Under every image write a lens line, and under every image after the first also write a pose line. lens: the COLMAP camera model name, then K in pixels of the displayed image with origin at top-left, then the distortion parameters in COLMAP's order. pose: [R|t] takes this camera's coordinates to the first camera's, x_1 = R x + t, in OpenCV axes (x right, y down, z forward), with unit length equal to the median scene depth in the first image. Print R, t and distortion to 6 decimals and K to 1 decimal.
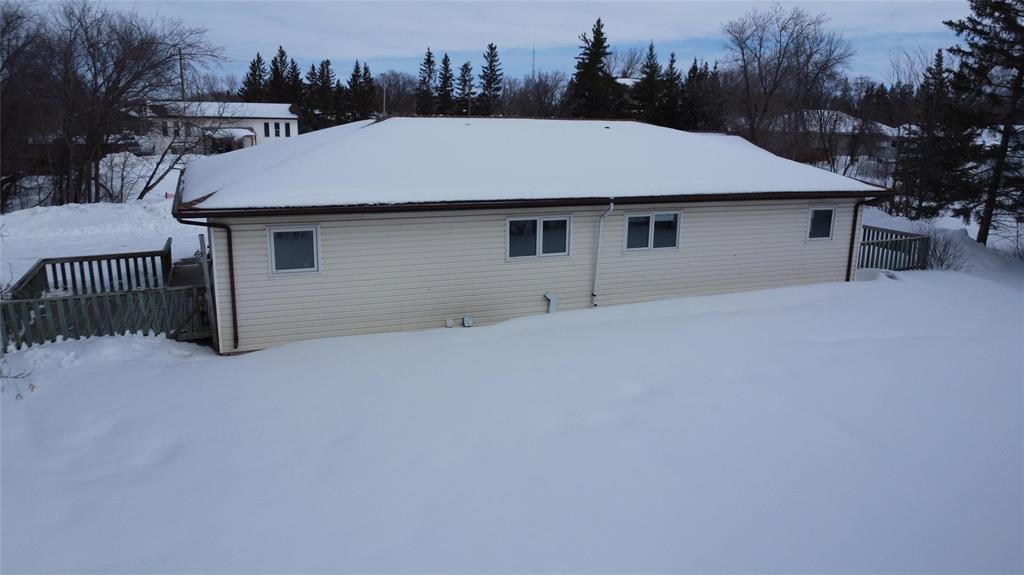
lens RADIAL K [[742.4, 0, 512.0], [0, 742.4, 287.5], [0, 0, 1]] dist [-0.021038, -0.002927]
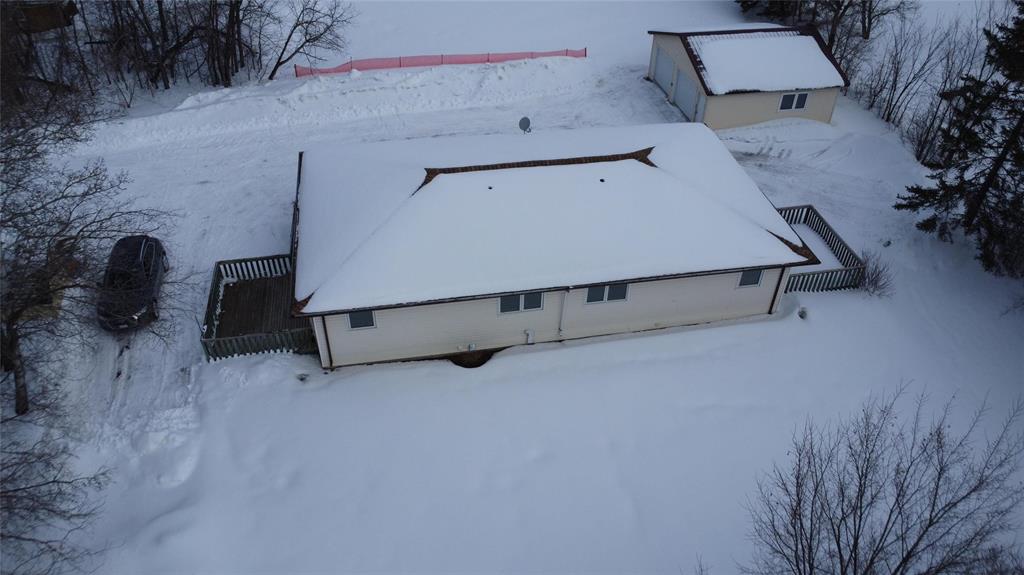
lens RADIAL K [[748.0, 0, 518.1], [0, 748.0, 291.0], [0, 0, 1]] dist [-0.013581, -0.002657]
pose [[0.979707, 0.125651, -0.156160, 0.248727], [-0.047673, 0.902826, 0.427354, -0.692774], [0.194683, -0.411237, 0.890496, -0.321457]]
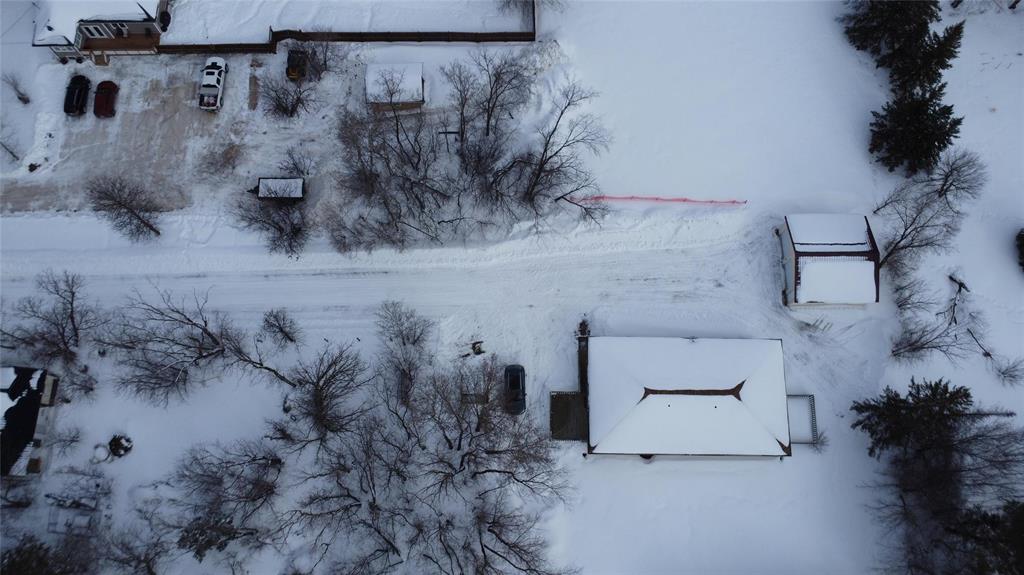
lens RADIAL K [[748.0, 0, 518.1], [0, 748.0, 291.0], [0, 0, 1]] dist [-0.013581, -0.002657]
pose [[0.919153, 0.377005, -0.114129, -0.541444], [-0.089796, 0.482658, 0.871194, -3.645341], [0.383529, -0.790512, 0.477490, -0.513284]]
